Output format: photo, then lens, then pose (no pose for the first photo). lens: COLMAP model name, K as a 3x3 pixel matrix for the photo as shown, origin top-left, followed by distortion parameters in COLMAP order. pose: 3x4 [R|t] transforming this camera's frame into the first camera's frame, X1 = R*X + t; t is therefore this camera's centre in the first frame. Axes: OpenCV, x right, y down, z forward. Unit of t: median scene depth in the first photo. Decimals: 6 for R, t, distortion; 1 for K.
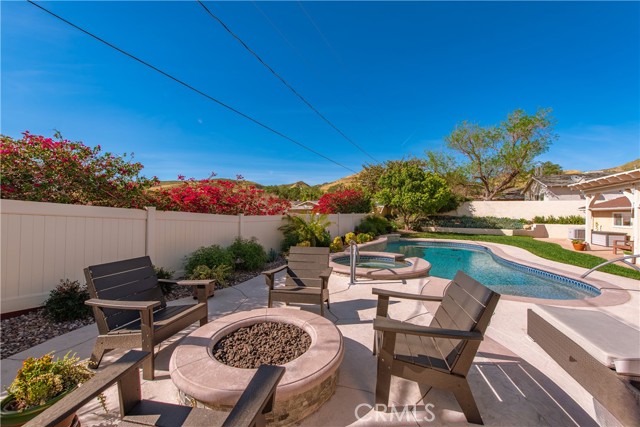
lens RADIAL K [[253.8, 0, 318.2], [0, 253.8, 213.0], [0, 0, 1]] dist [0.000372, -0.000144]
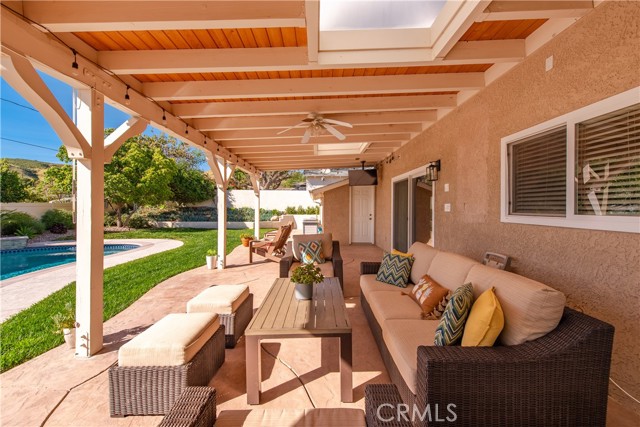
lens RADIAL K [[253.8, 0, 318.4], [0, 253.8, 210.0], [0, 0, 1]] dist [0.000372, -0.000144]
pose [[0.887016, -0.012282, 0.461576, 0.526212], [0.006615, 0.999882, 0.013894, 0.012510], [-0.461692, -0.009271, 0.886992, 0.124662]]
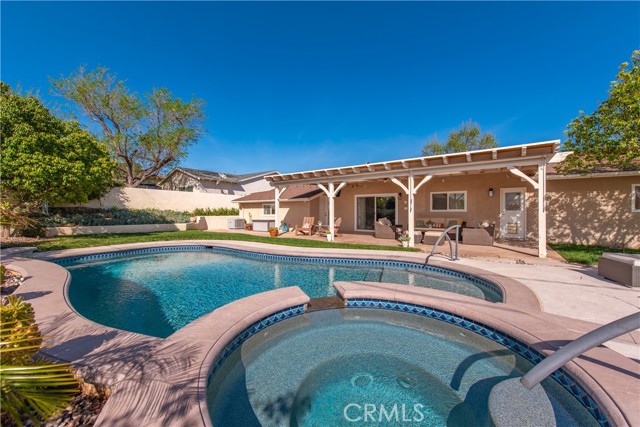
lens RADIAL K [[253.8, 0, 322.2], [0, 253.8, 215.4], [0, 0, 1]] dist [0.000372, -0.000144]
pose [[0.164821, -0.022943, 0.986057, -0.003070], [-0.001074, 0.999725, 0.023440, 0.017072], [-0.986323, -0.004923, 0.164751, 0.377707]]
